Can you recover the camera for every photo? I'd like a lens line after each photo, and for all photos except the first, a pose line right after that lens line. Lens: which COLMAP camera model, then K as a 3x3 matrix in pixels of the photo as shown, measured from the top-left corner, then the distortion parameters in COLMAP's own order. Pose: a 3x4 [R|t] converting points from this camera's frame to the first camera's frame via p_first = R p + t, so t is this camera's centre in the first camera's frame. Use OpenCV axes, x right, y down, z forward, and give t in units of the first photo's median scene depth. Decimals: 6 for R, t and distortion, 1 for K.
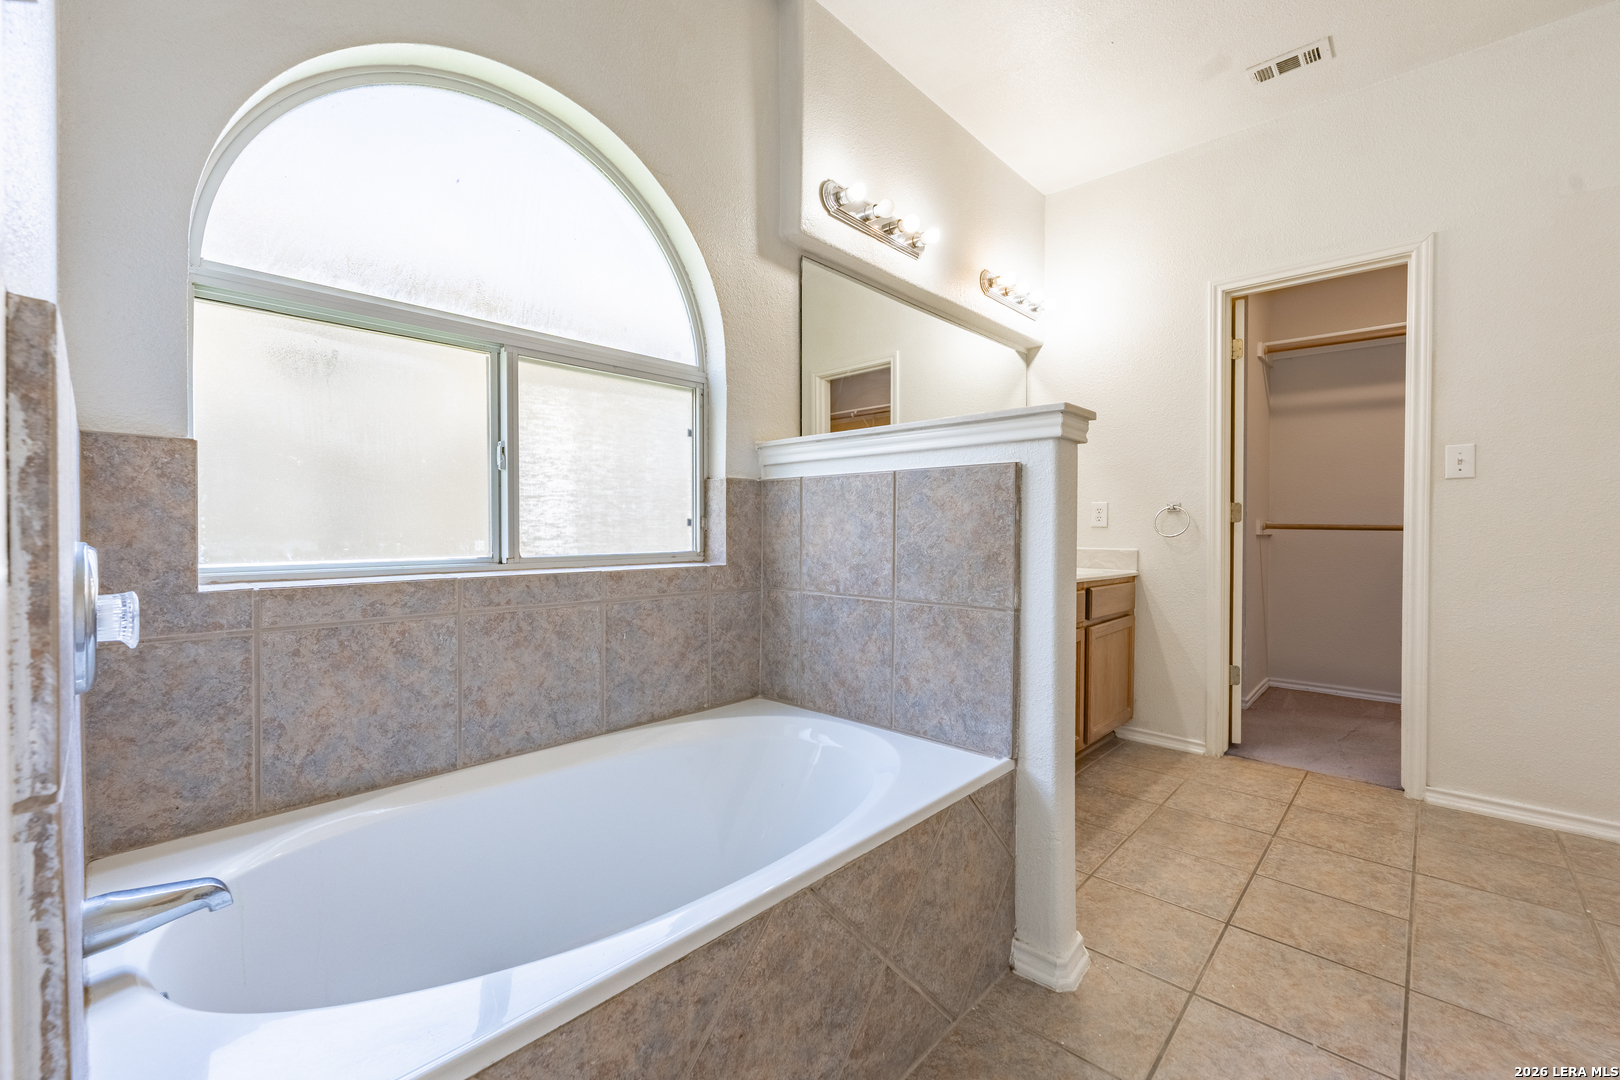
lens RADIAL K [[671.7, 0, 809.4], [0, 671.7, 545.5], [0, 0, 1]] dist [-0.000640, -0.000181]
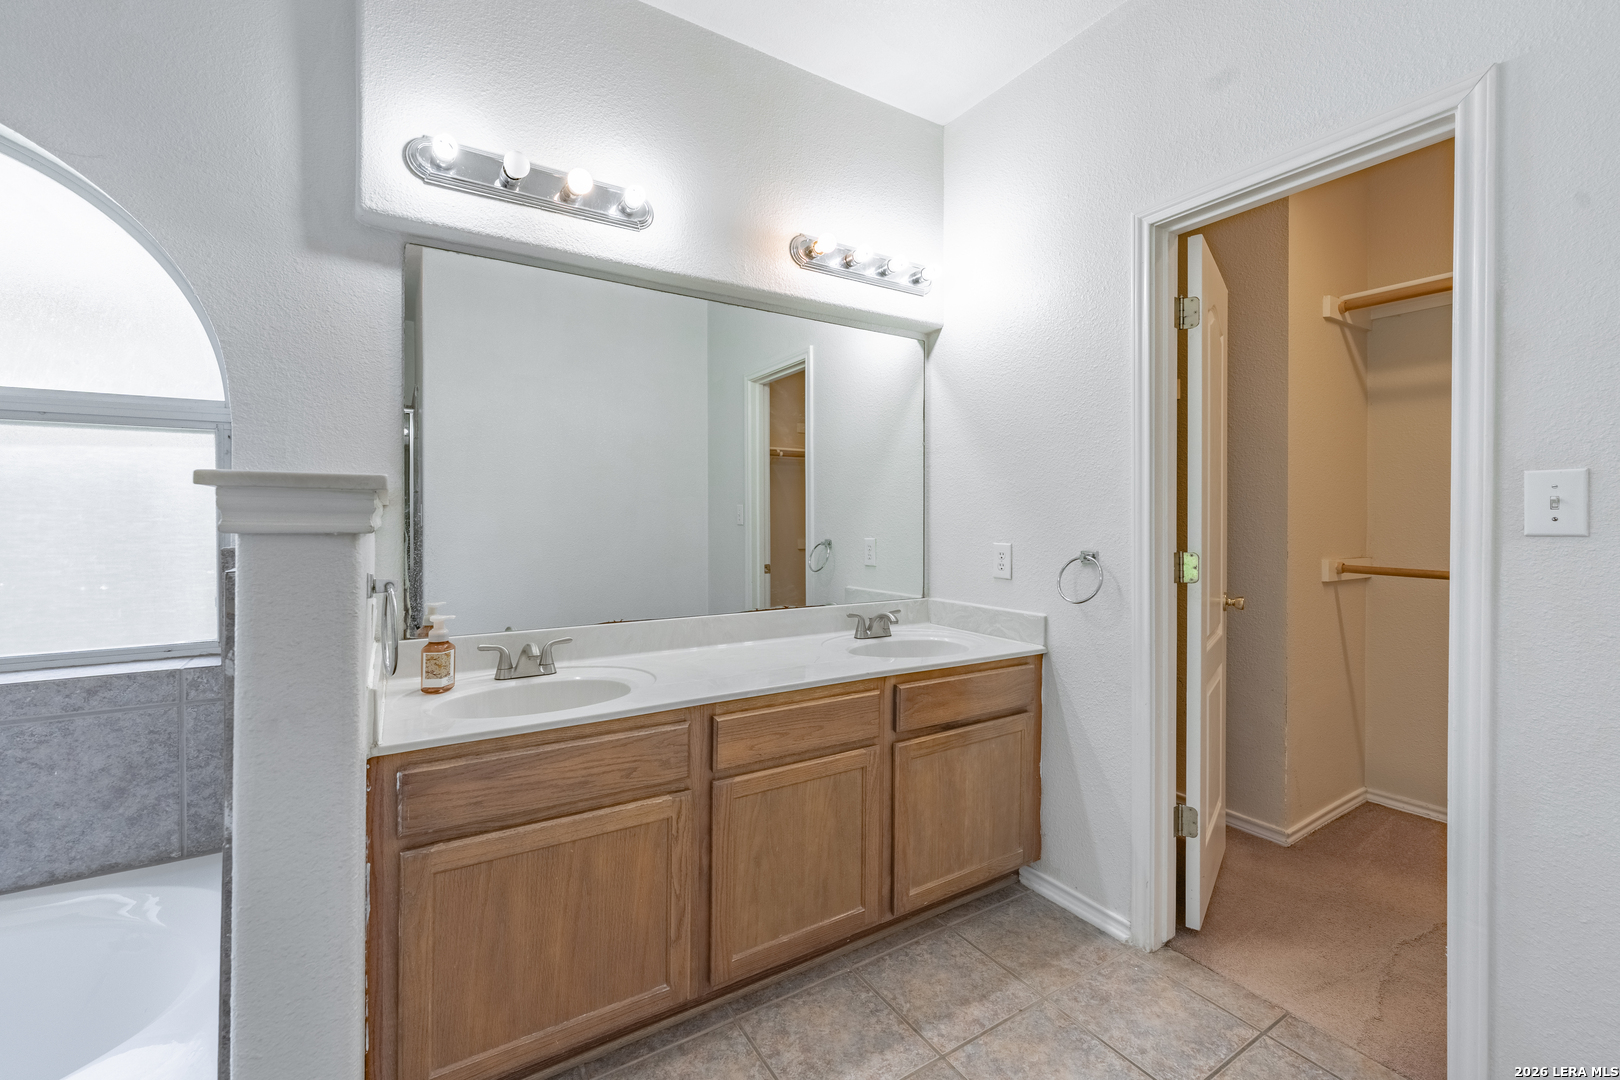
lens RADIAL K [[655.6, 0, 806.2], [0, 655.6, 528.7], [0, 0, 1]] dist [-0.001040, -0.000384]
pose [[0.963605, 0.005738, -0.267270, 0.558043], [-0.007965, 0.999942, -0.007250, -0.098079], [0.267213, 0.009115, 0.963594, 0.372774]]
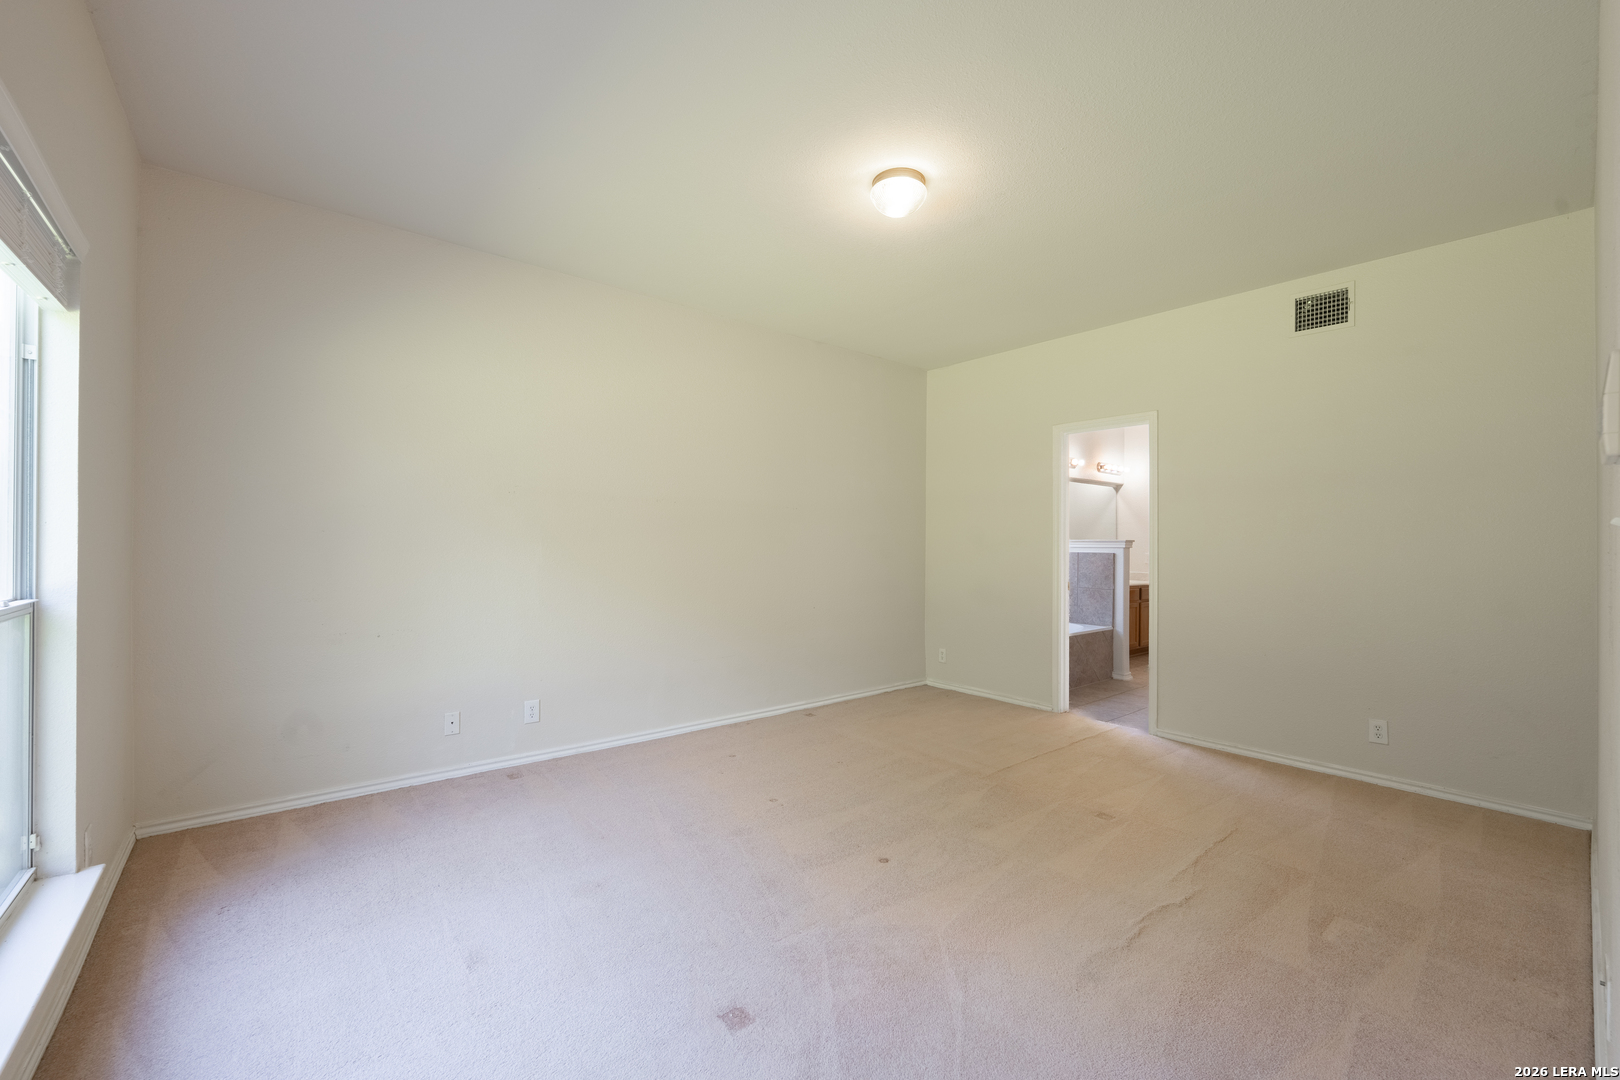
lens RADIAL K [[651.8, 0, 814.1], [0, 651.8, 536.7], [0, 0, 1]] dist [0.000239, 0.000201]
pose [[0.992716, 0.008958, -0.120146, -0.689427], [-0.011666, 0.999693, -0.021856, -0.079900], [0.119913, 0.023098, 0.992516, -2.122821]]
